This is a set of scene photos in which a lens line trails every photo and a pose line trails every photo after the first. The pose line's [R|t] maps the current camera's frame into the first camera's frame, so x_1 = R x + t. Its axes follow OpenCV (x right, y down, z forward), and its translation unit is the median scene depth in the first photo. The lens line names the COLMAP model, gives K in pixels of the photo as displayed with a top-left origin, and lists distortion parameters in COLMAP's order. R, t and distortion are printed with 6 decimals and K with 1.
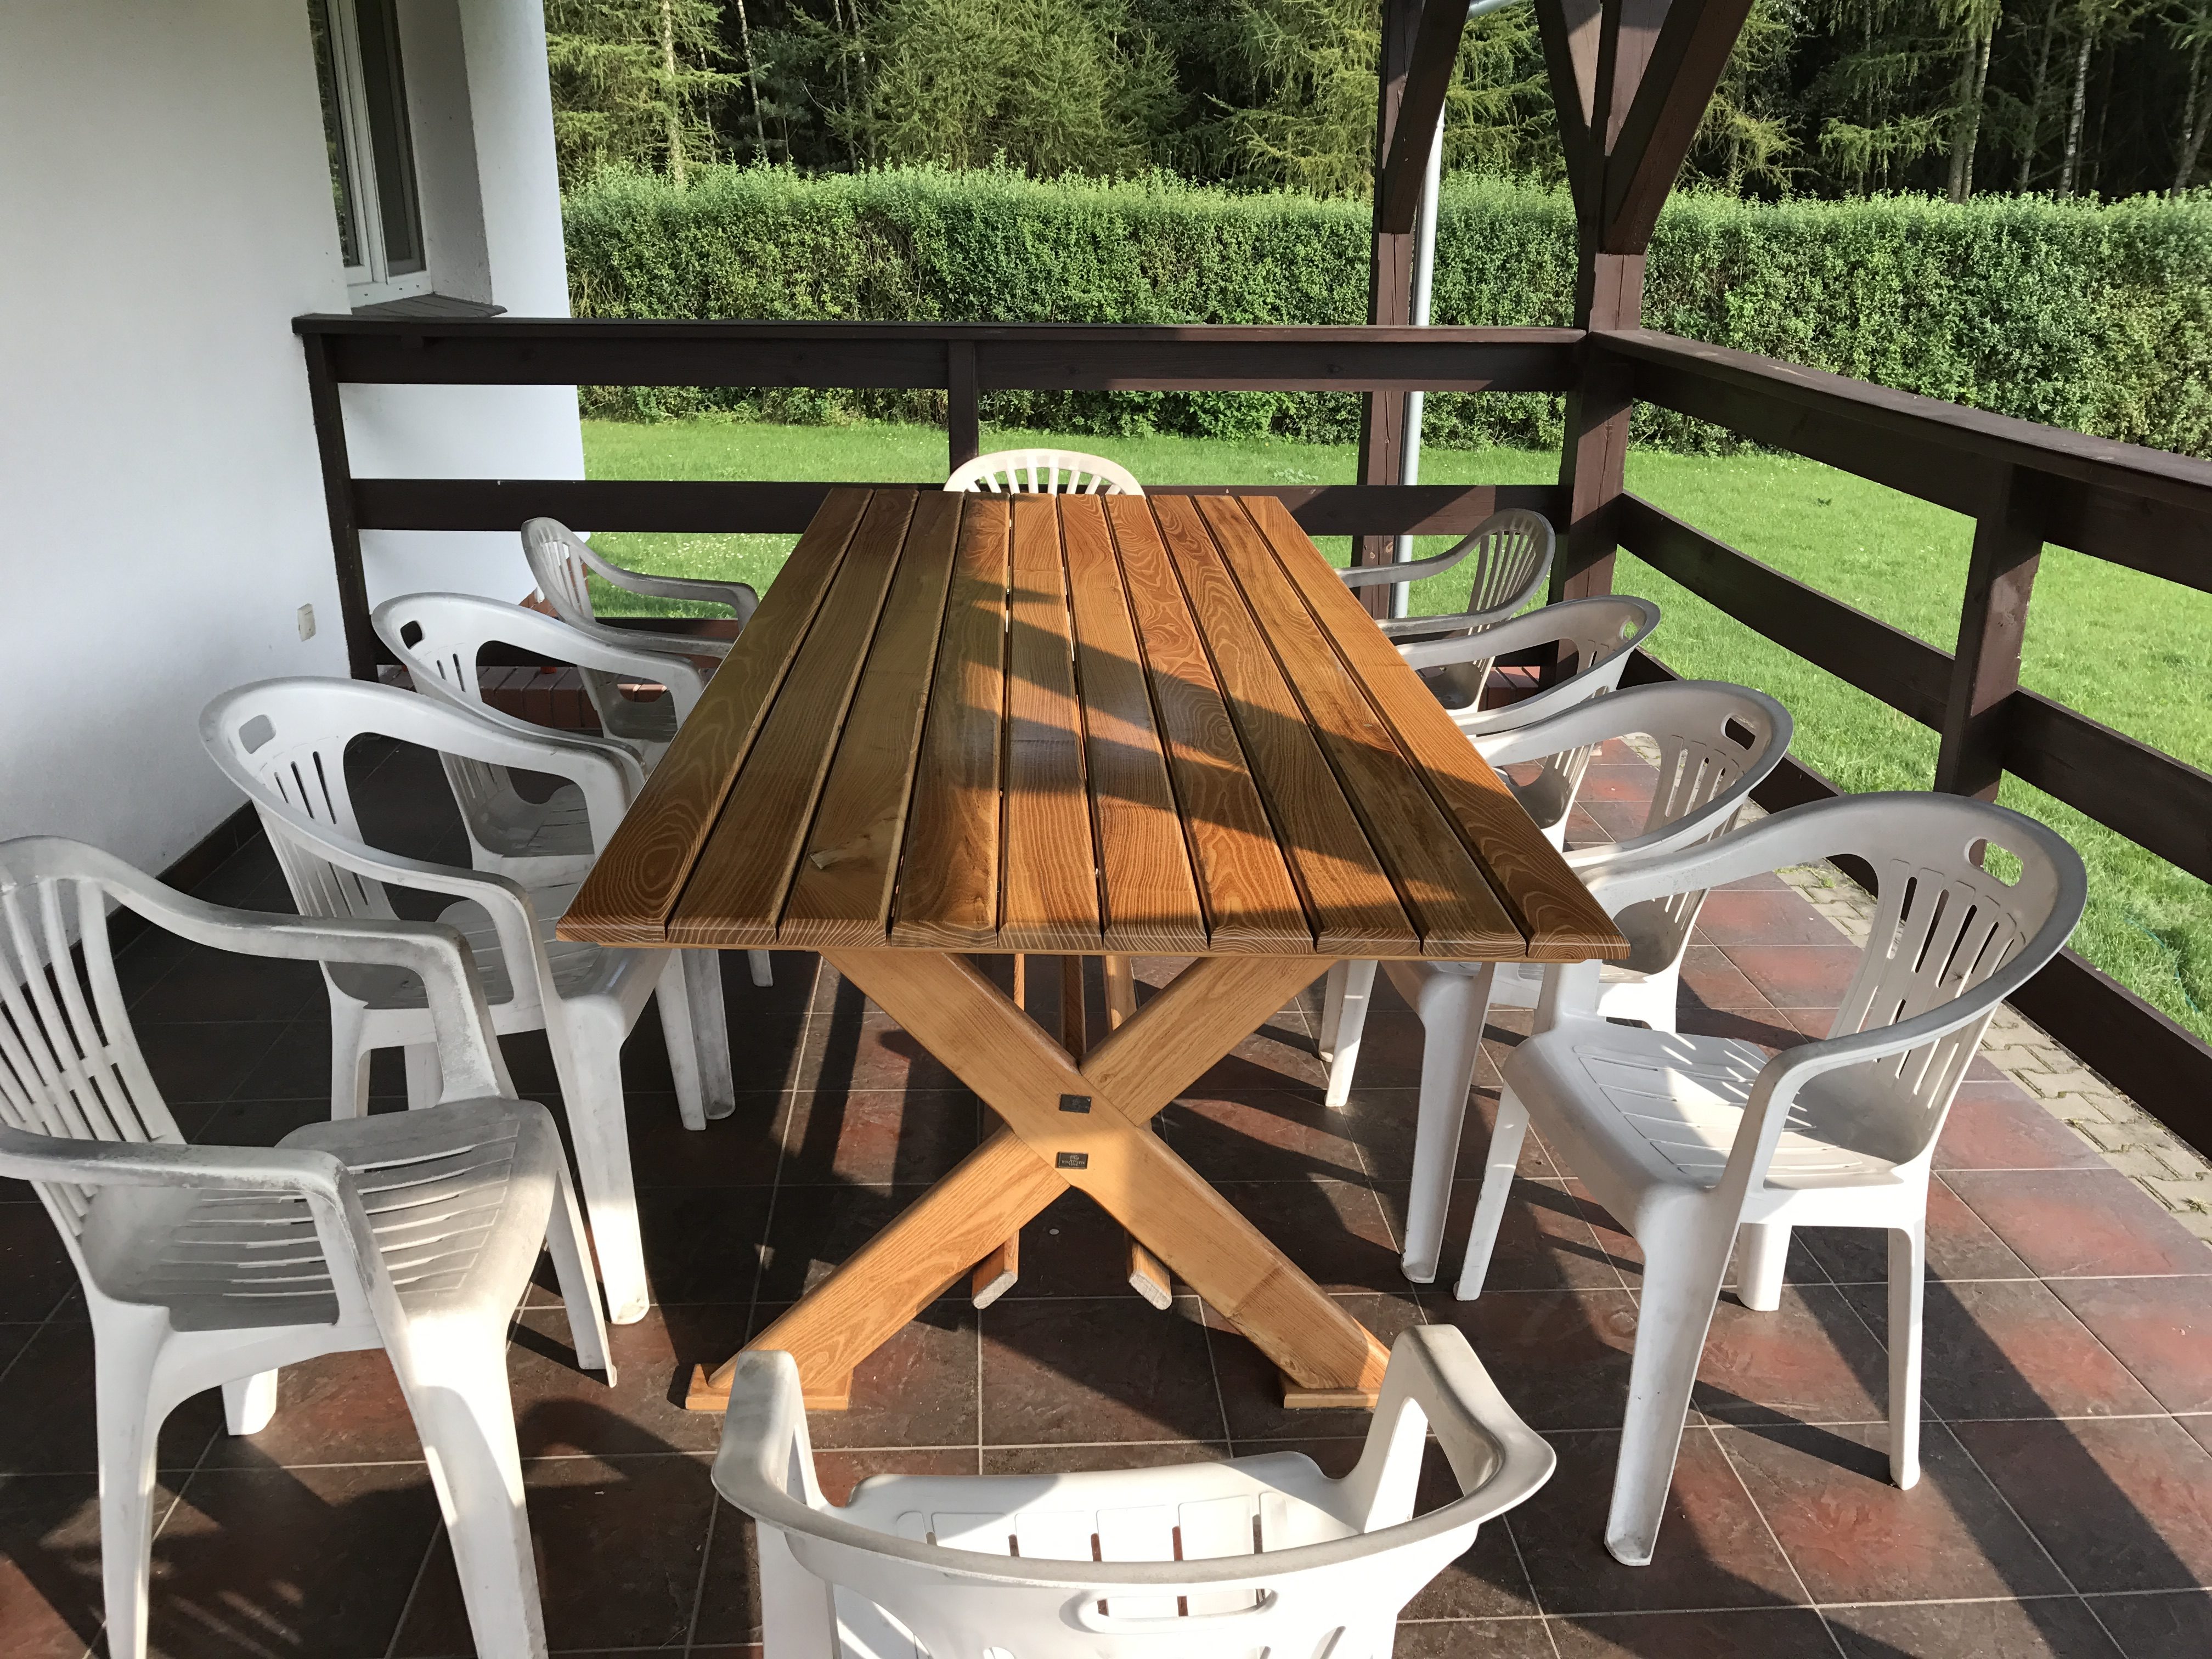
lens RADIAL K [[1810.0, 0, 1106.0], [0, 1810.0, 829.5], [0, 0, 1]] dist [0.016305, -0.002074]
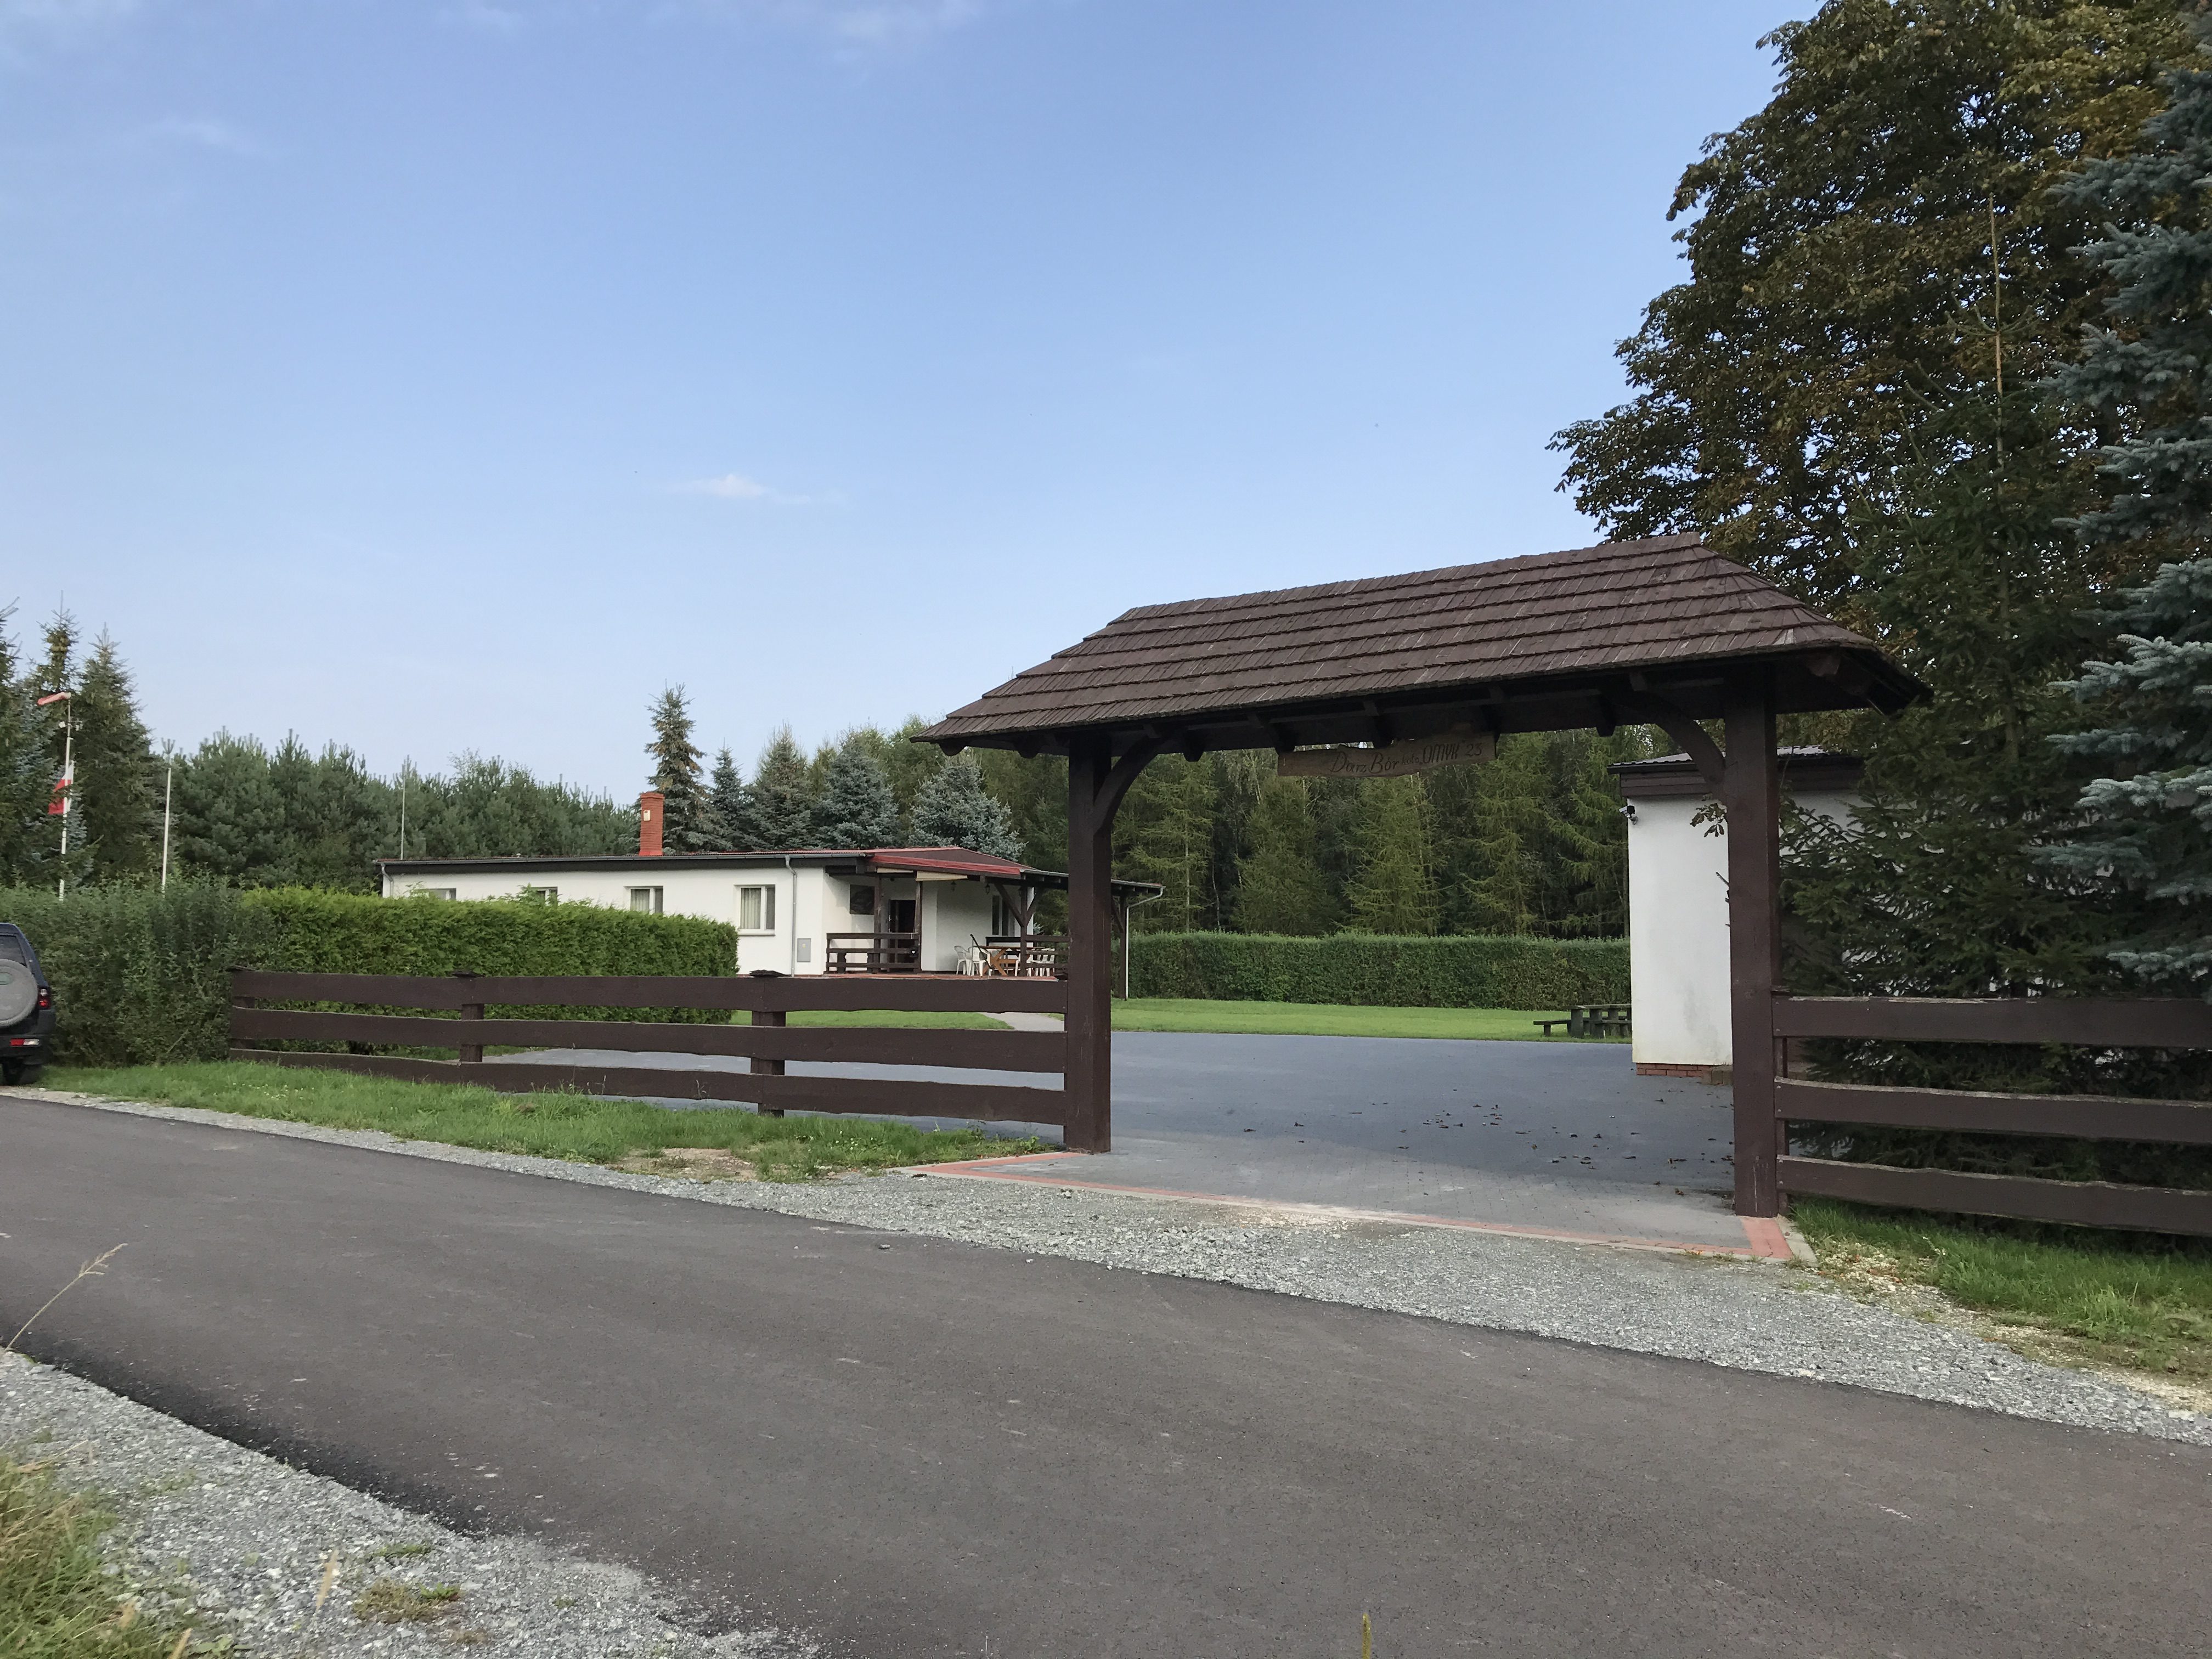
lens RADIAL K [[1837.8, 0, 1133.8], [0, 1837.8, 826.1], [0, 0, 1]] dist [0.096428, -0.126167]
pose [[0.886672, -0.039374, -0.460719, 1.523843], [-0.152555, 0.915671, -0.371853, 0.858191], [0.436508, 0.399996, 0.805893, -2.177984]]
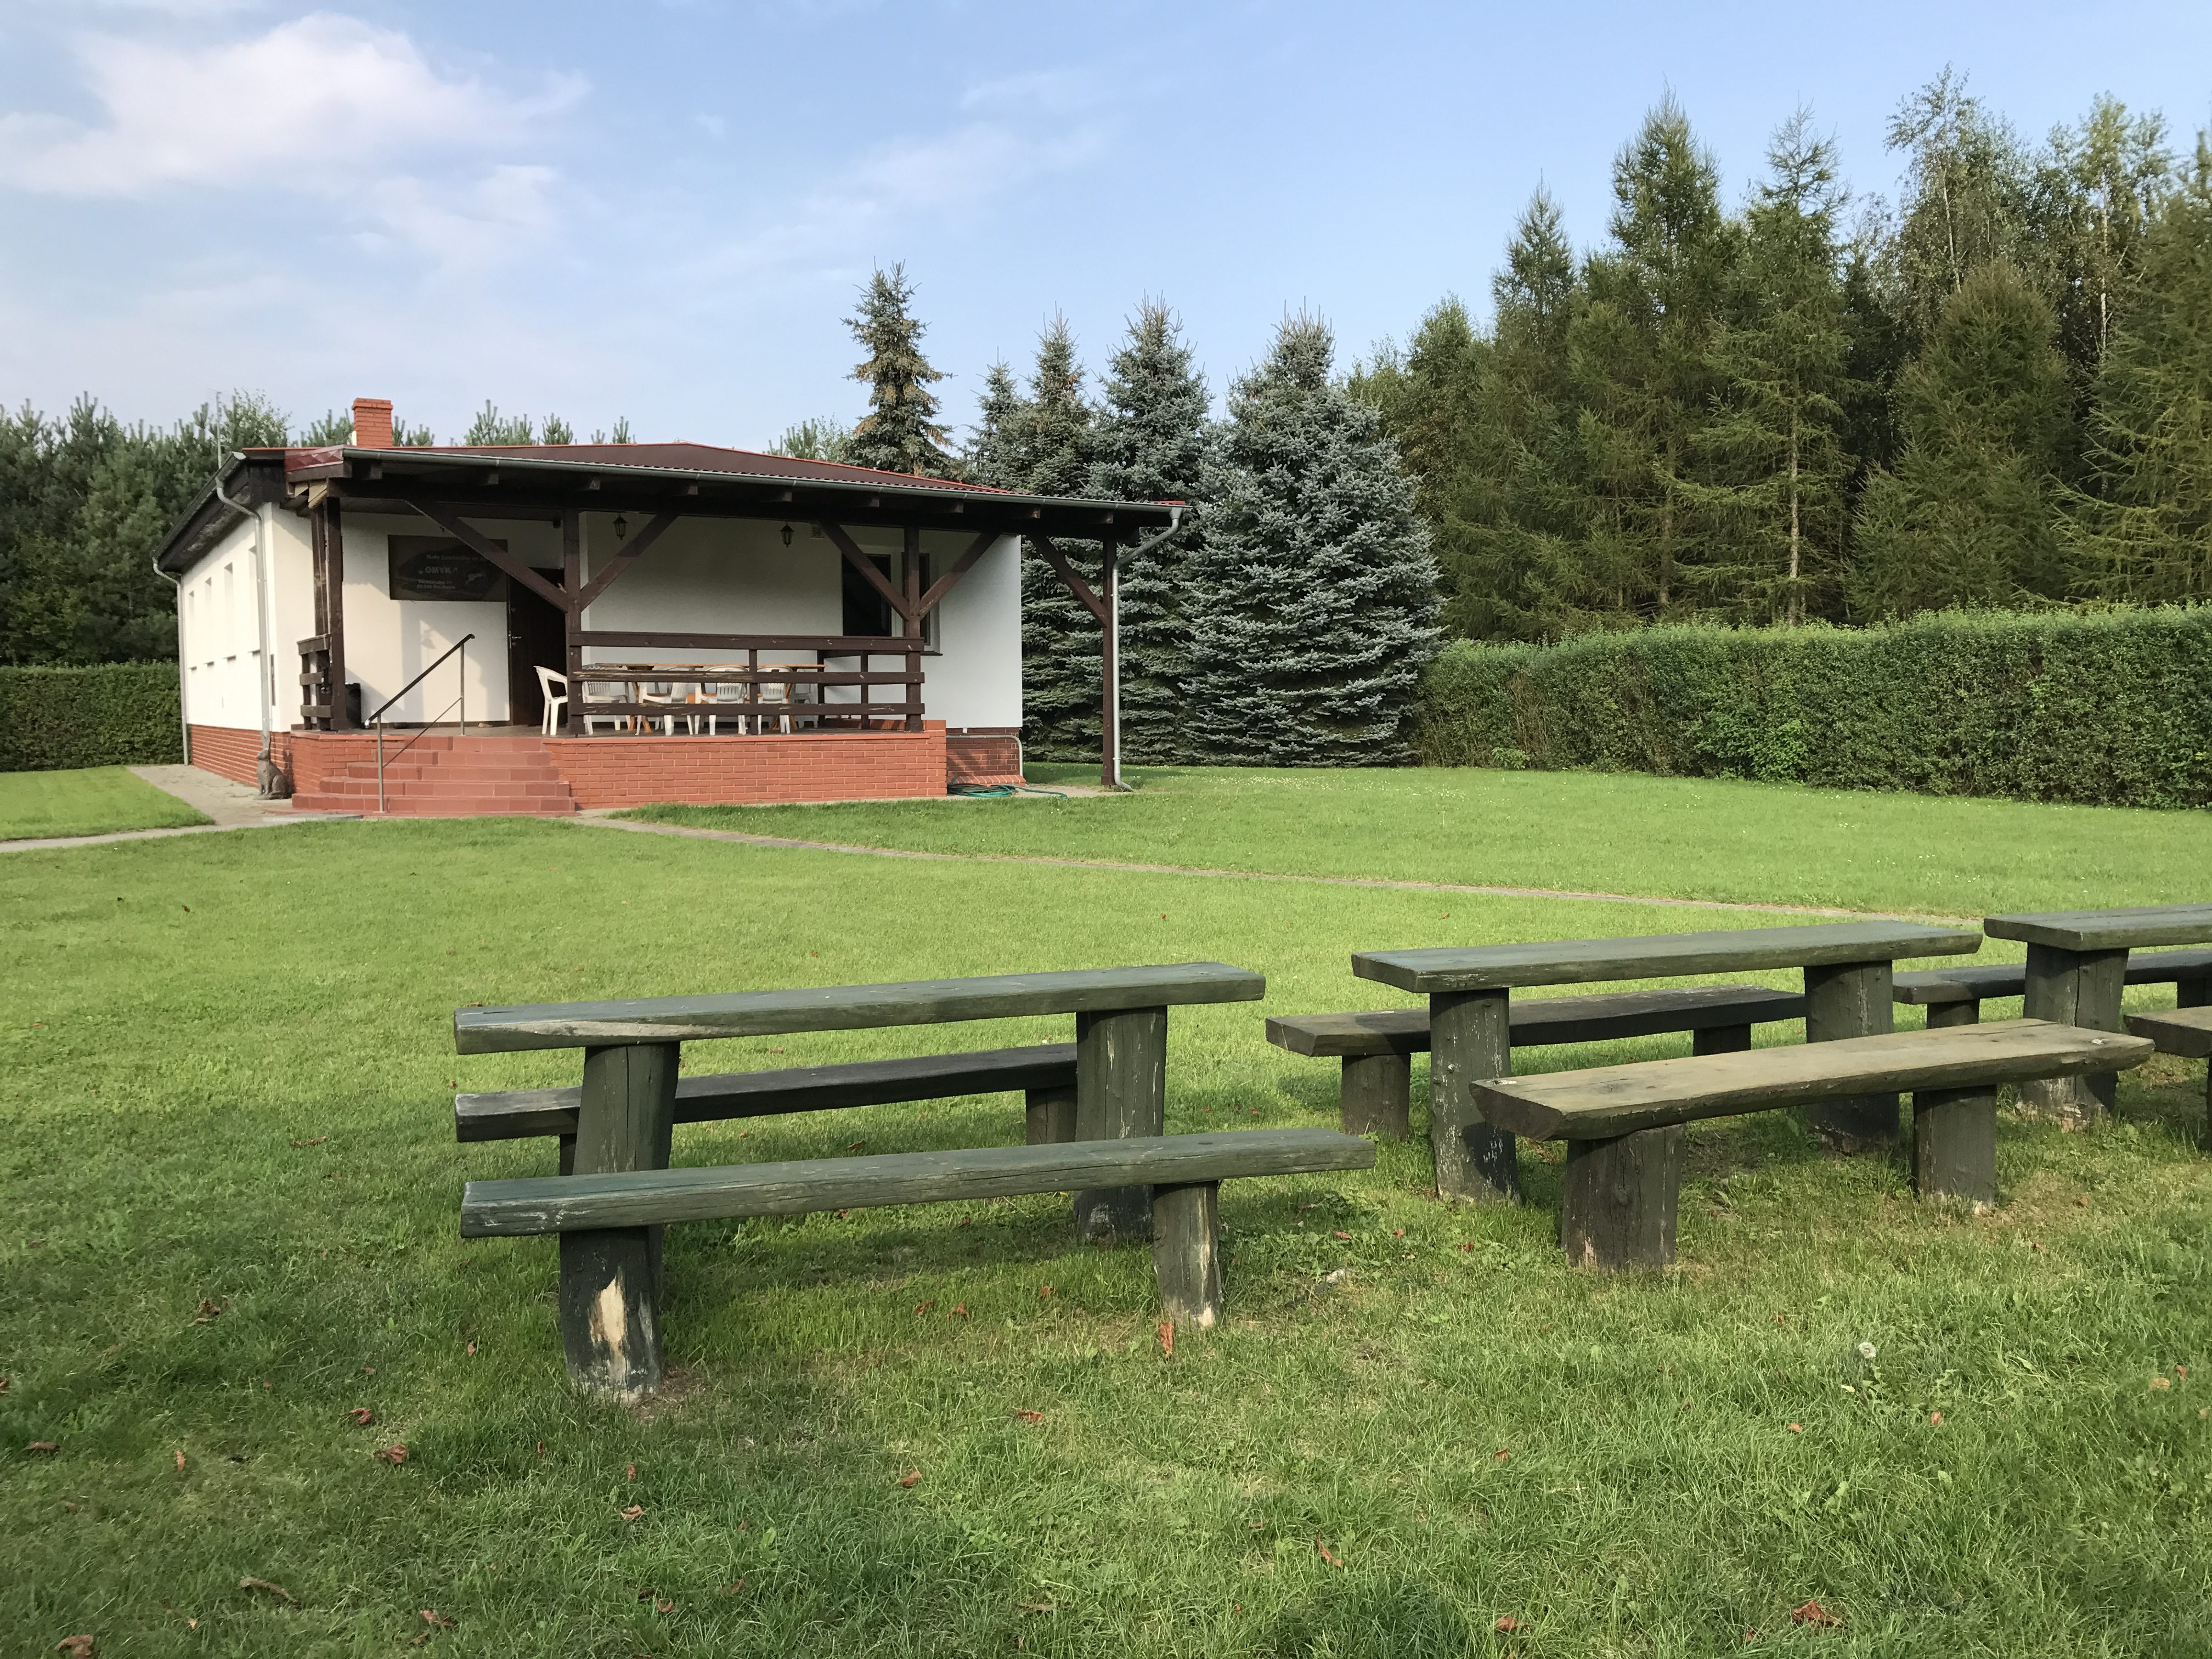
lens RADIAL K [[1837.8, 0, 1133.8], [0, 1837.8, 826.1], [0, 0, 1]] dist [0.096428, -0.126167]
pose [[0.452056, 0.043698, -0.890918, 1.236255], [-0.287783, 0.952534, -0.099302, 0.127107], [0.844290, 0.301281, 0.443174, -0.124591]]
